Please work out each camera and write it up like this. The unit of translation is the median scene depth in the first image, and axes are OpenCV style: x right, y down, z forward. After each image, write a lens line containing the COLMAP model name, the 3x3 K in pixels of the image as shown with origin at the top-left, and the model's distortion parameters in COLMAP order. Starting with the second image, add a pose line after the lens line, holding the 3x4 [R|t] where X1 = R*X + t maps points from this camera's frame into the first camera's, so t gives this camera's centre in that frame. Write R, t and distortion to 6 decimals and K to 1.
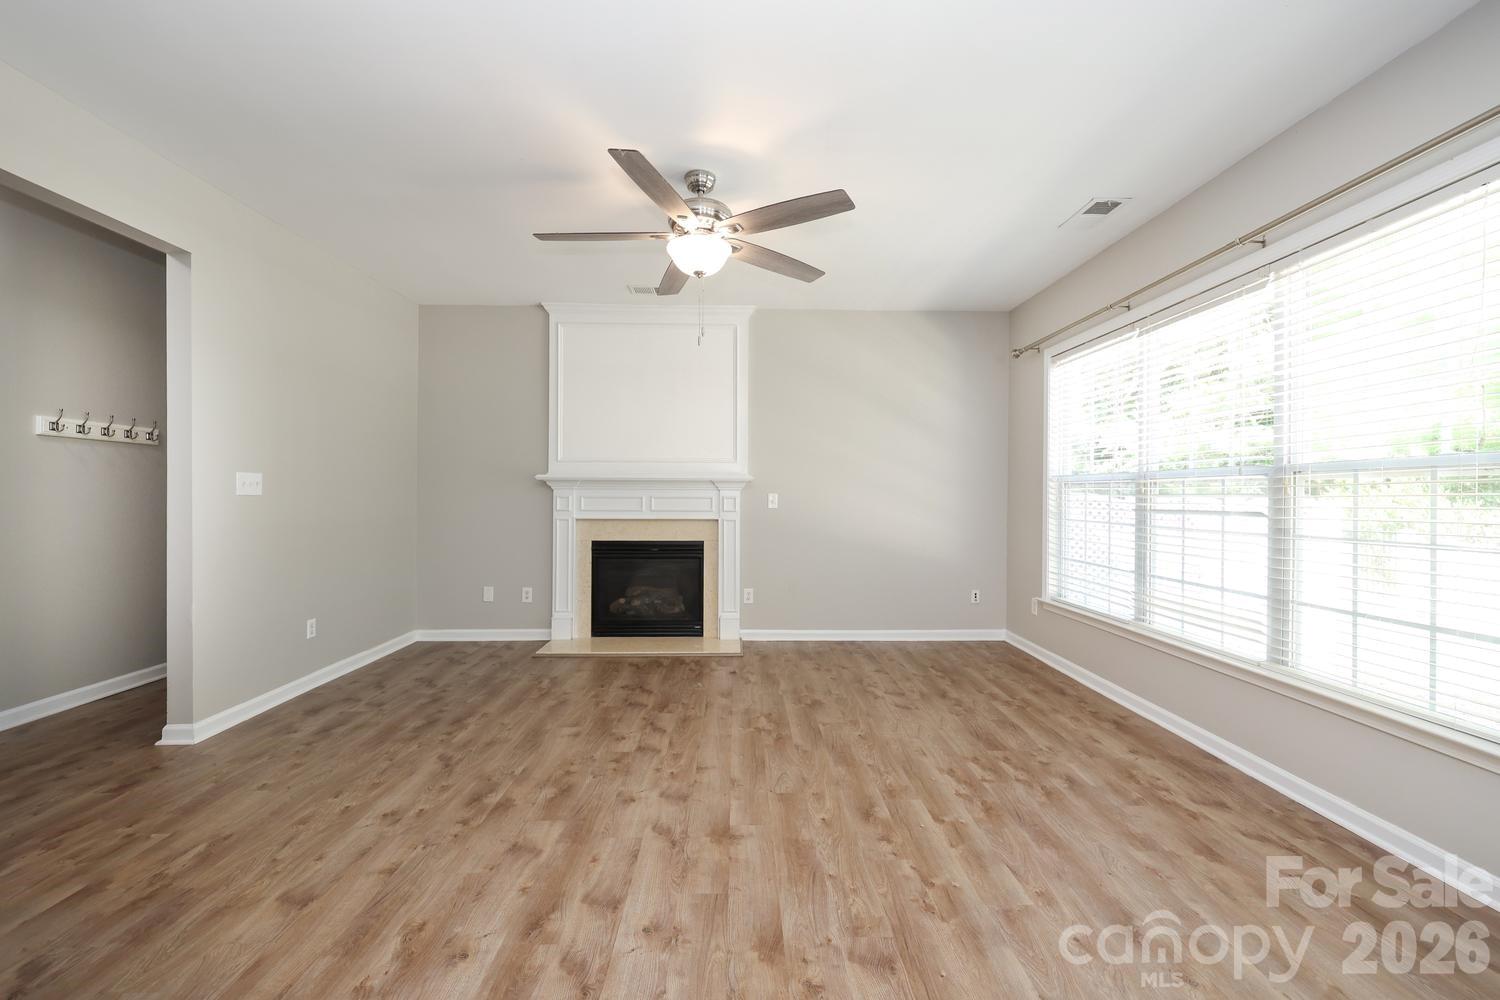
lens RADIAL K [[617.7, 0, 756.7], [0, 617.7, 496.5], [0, 0, 1]] dist [-0.001962, 0.000843]
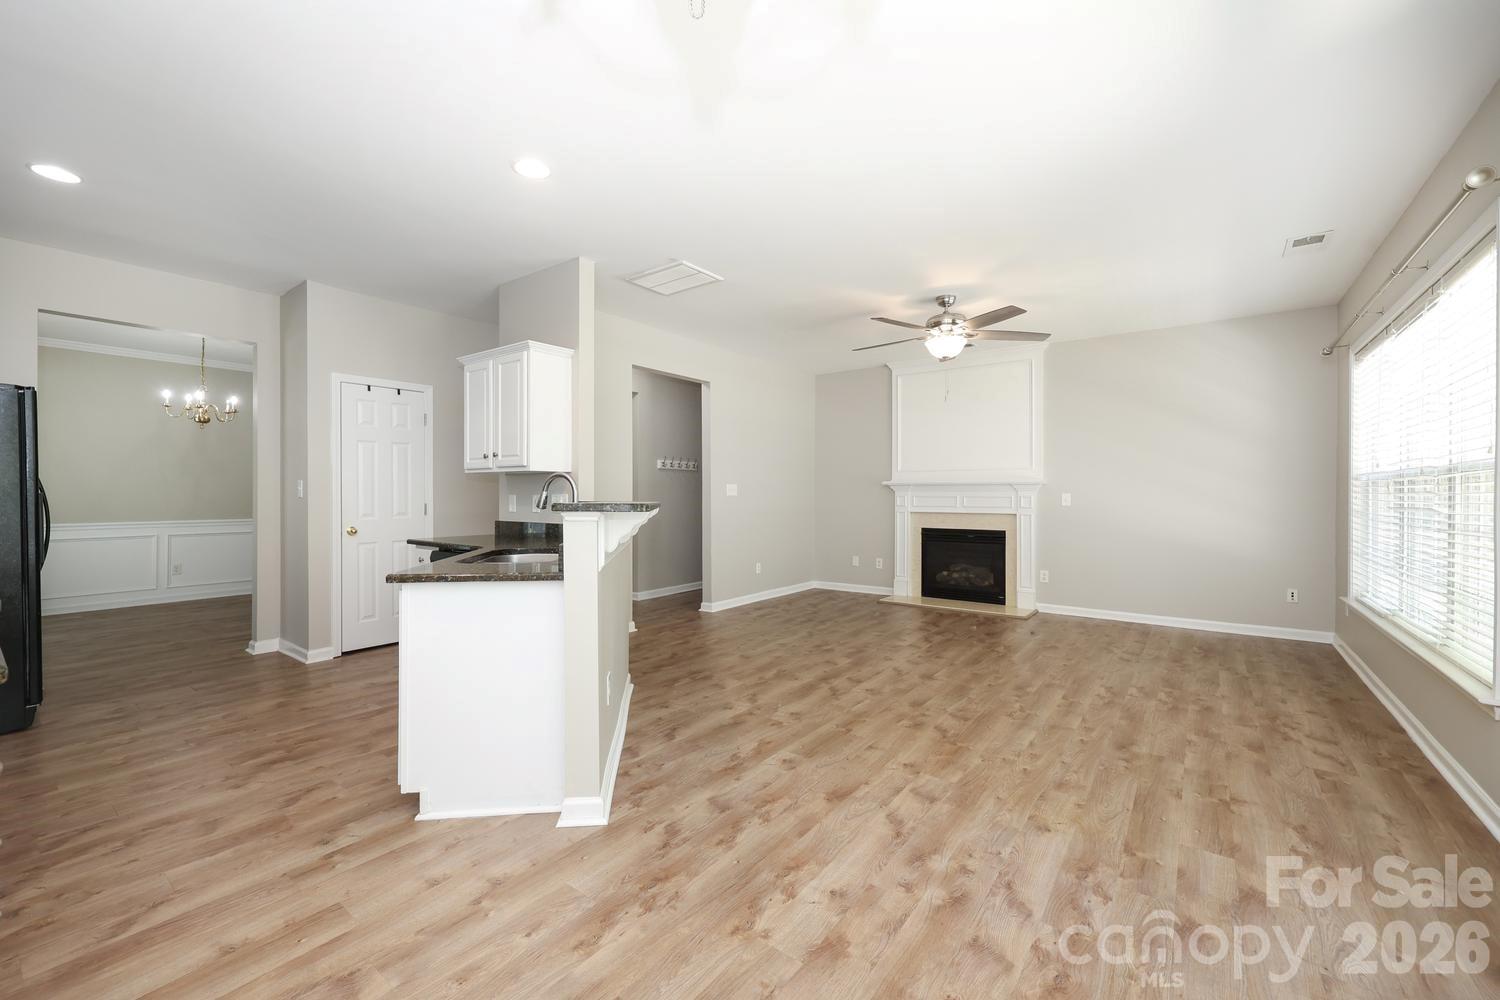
lens RADIAL K [[617.7, 0, 745.4], [0, 617.7, 496.9], [0, 0, 1]] dist [-0.001962, 0.000843]
pose [[0.782905, -0.001143, -0.622140, 0.483149], [0.000526, 0.999999, -0.001176, 0.004970], [0.622141, 0.000593, 0.782905, -0.570198]]
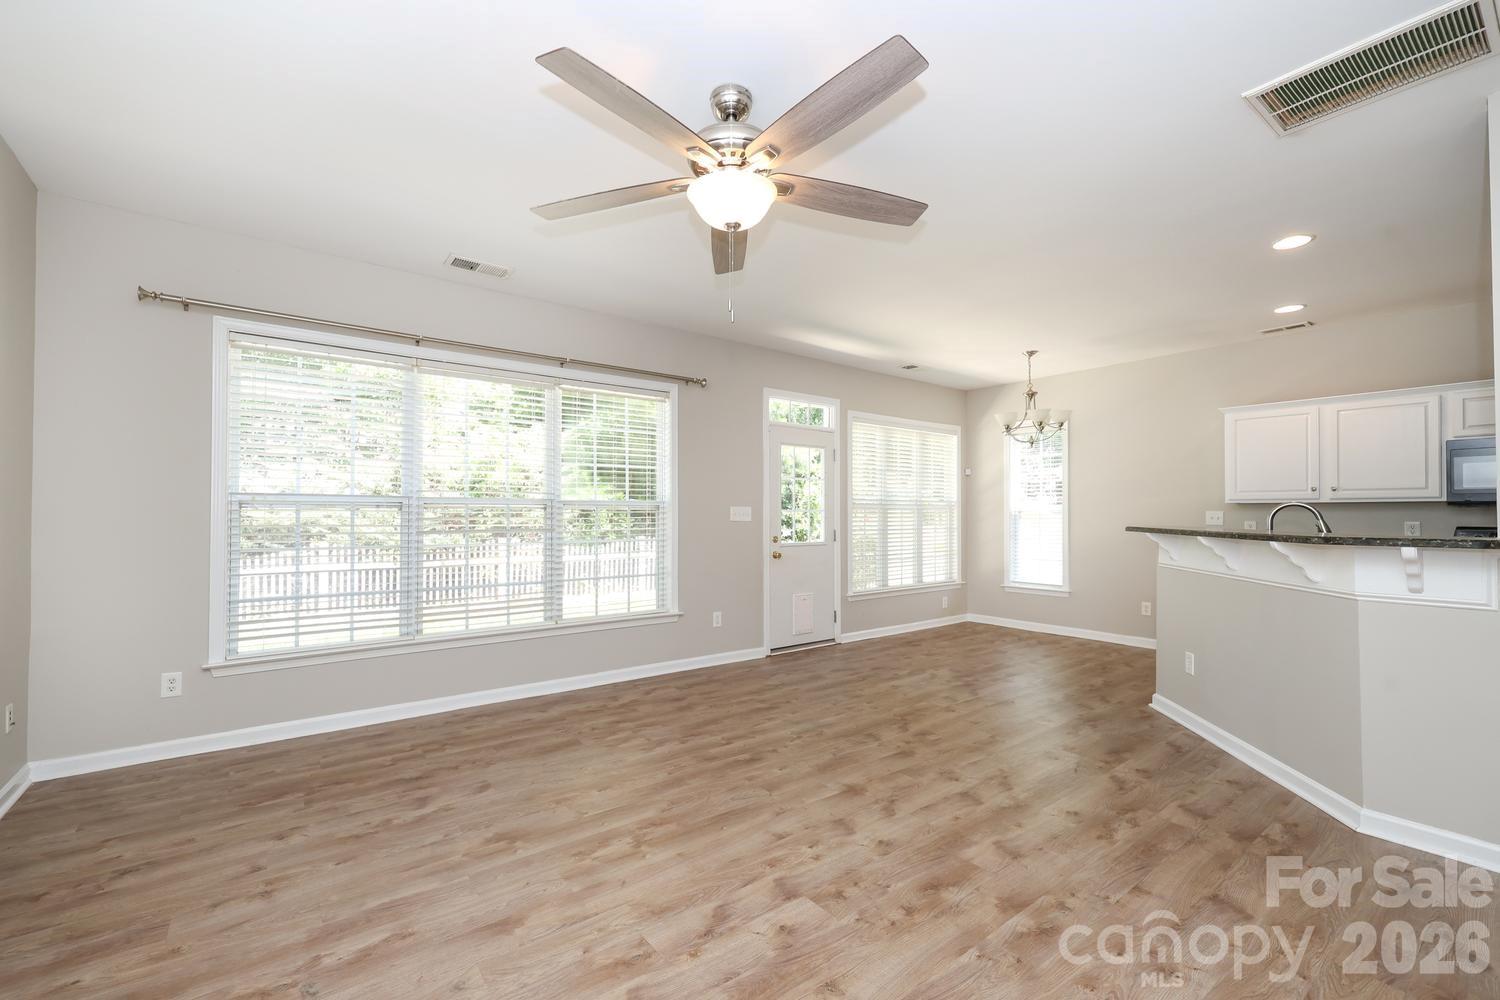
lens RADIAL K [[617.7, 0, 725.0], [0, 617.7, 494.3], [0, 0, 1]] dist [-0.001962, 0.000843]
pose [[-0.562819, 0.022774, 0.826266, -0.684396], [-0.002221, 0.999575, -0.029063, -0.011697], [-0.826577, -0.018192, -0.562529, 1.381732]]
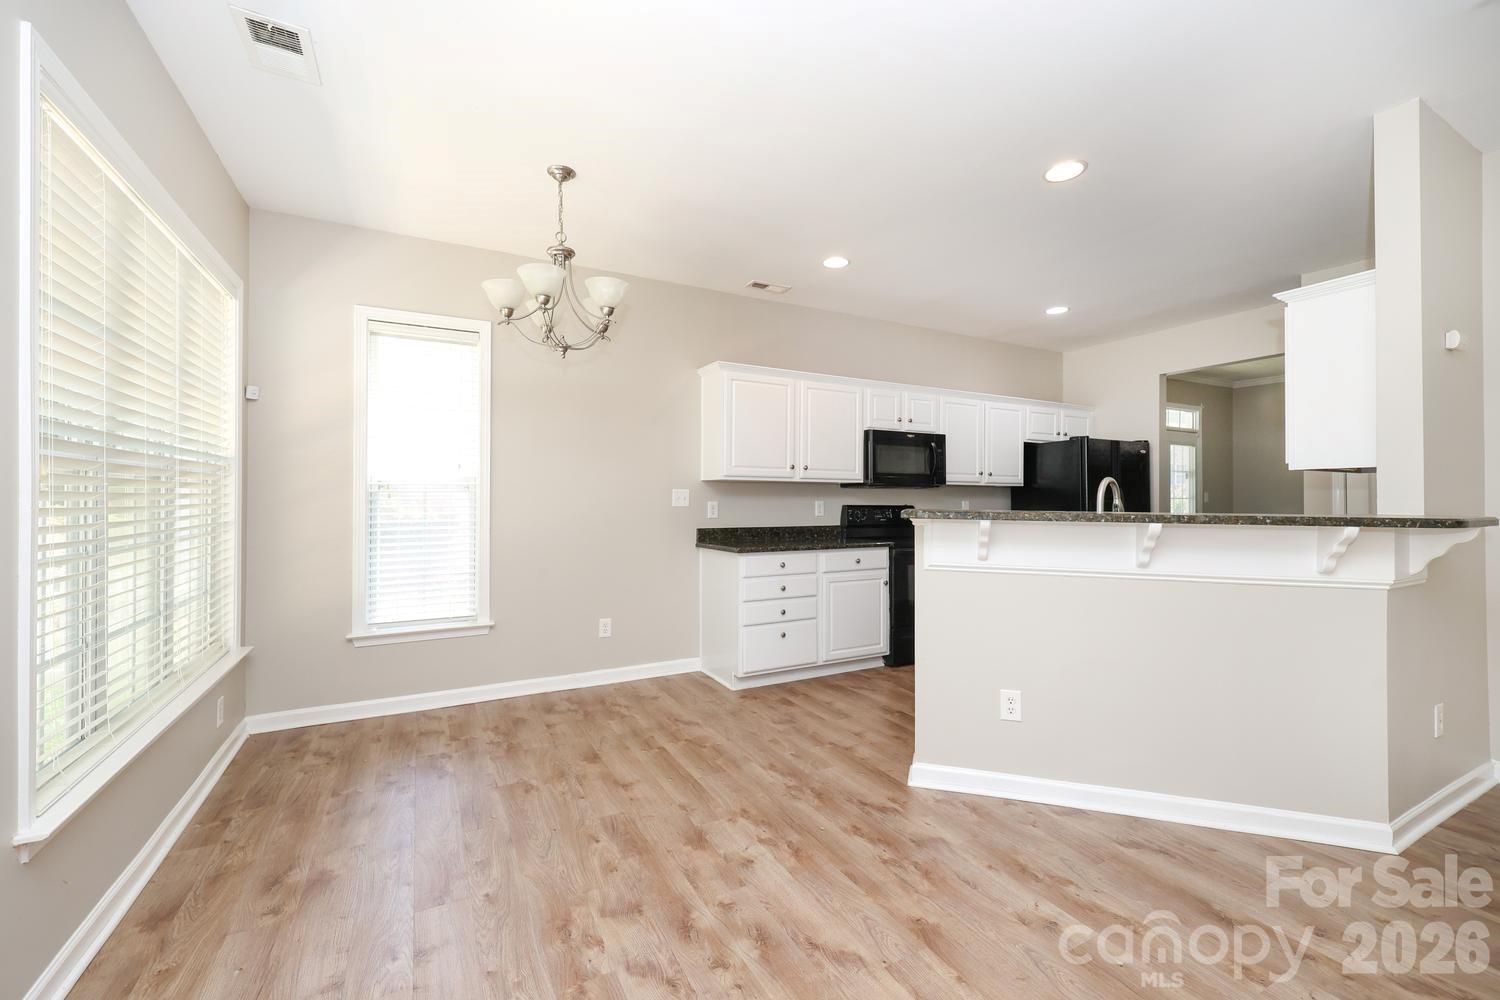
lens RADIAL K [[617.7, 0, 752.8], [0, 617.7, 495.3], [0, 0, 1]] dist [-0.001962, 0.000843]
pose [[-0.895325, -0.010921, -0.445279, 0.473369], [-0.009584, 0.999940, -0.005255, -0.001063], [0.445310, -0.000437, -0.895377, 0.571335]]
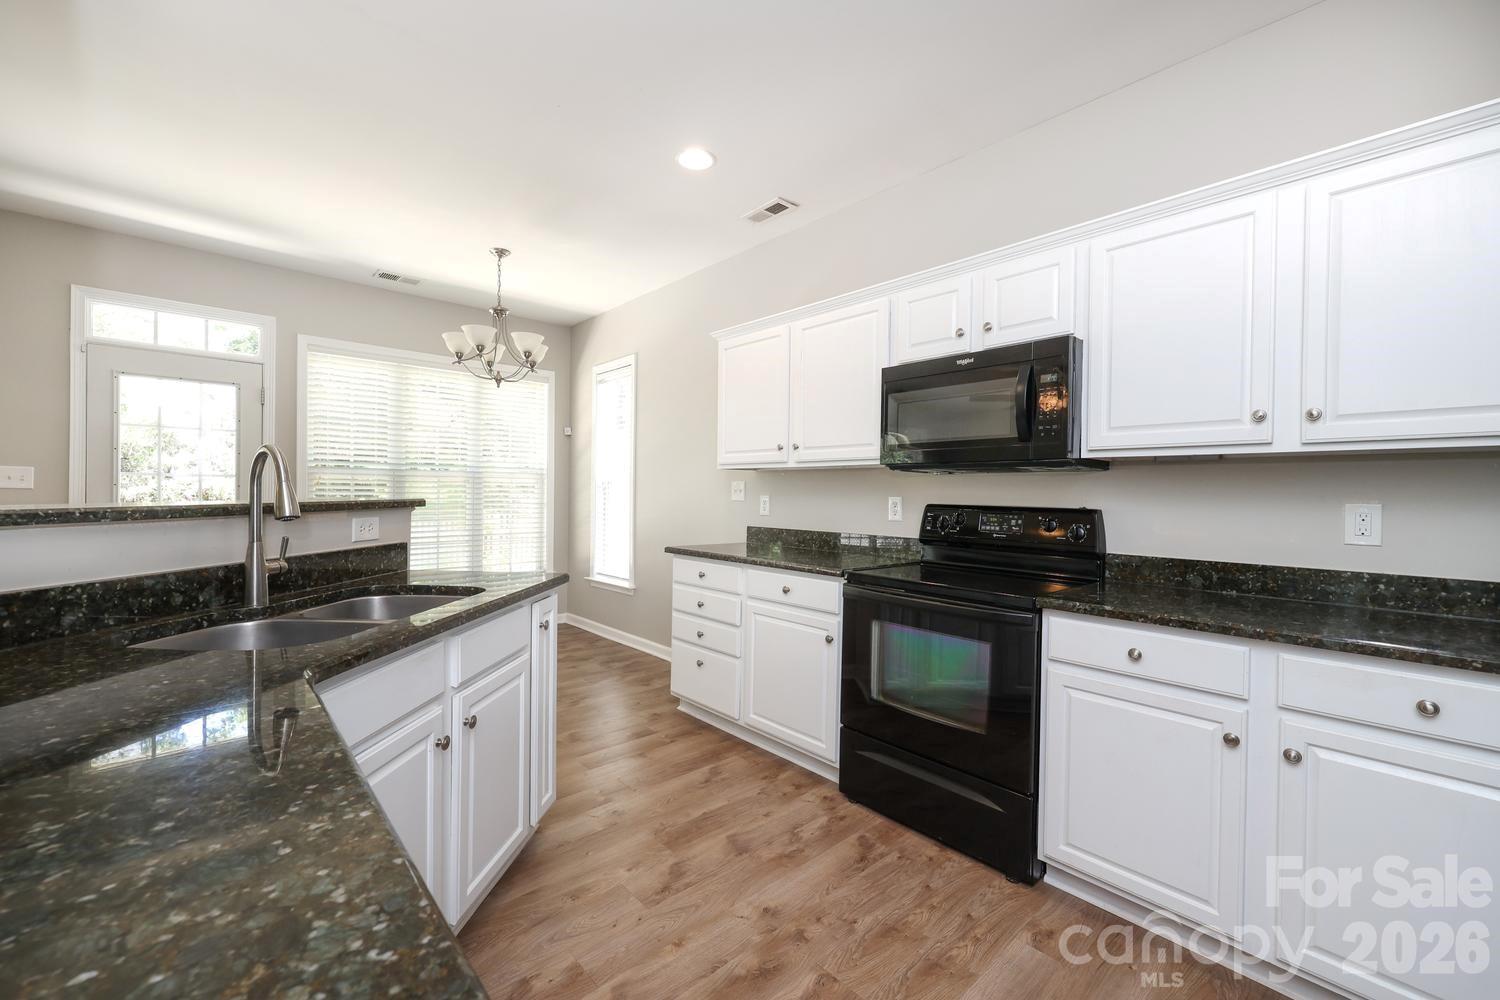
lens RADIAL K [[617.7, 0, 724.4], [0, 617.7, 497.2], [0, 0, 1]] dist [-0.001962, 0.000843]
pose [[-0.628490, -0.020033, 0.777559, -0.981766], [-0.015437, 0.999793, 0.013281, -0.004221], [-0.777664, -0.003656, -0.628669, 0.051968]]
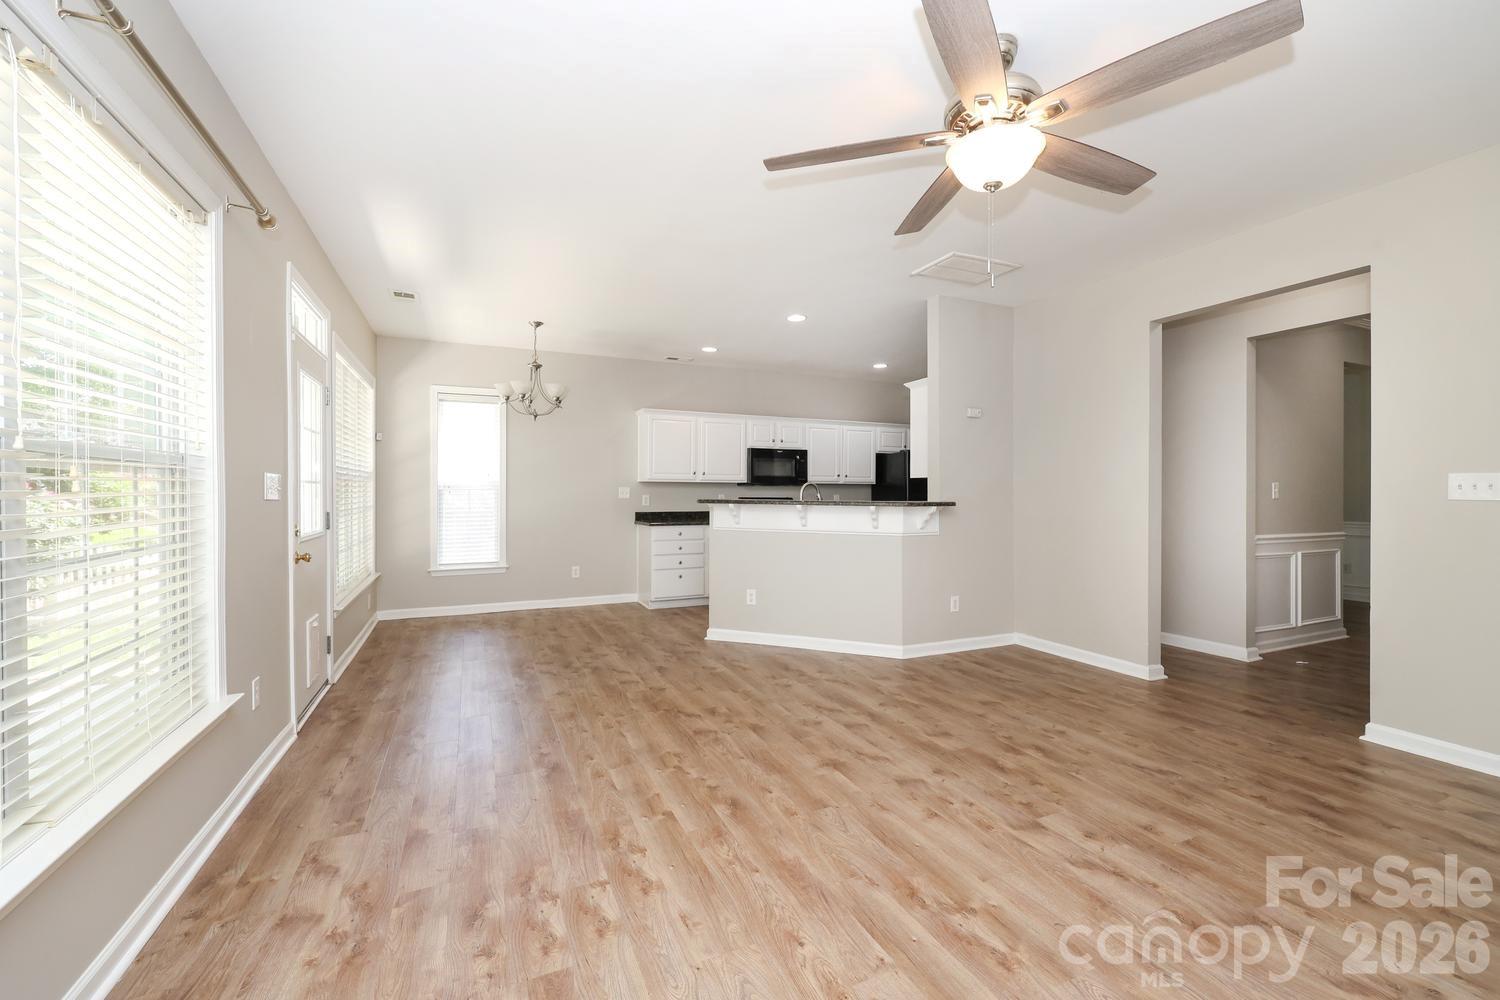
lens RADIAL K [[617.7, 0, 747.1], [0, 617.7, 493.9], [0, 0, 1]] dist [-0.001962, 0.000843]
pose [[-0.926962, -0.006339, -0.375103, 0.422354], [-0.007944, 0.999965, 0.002731, -0.006660], [0.375072, 0.005511, -0.926979, 1.504836]]
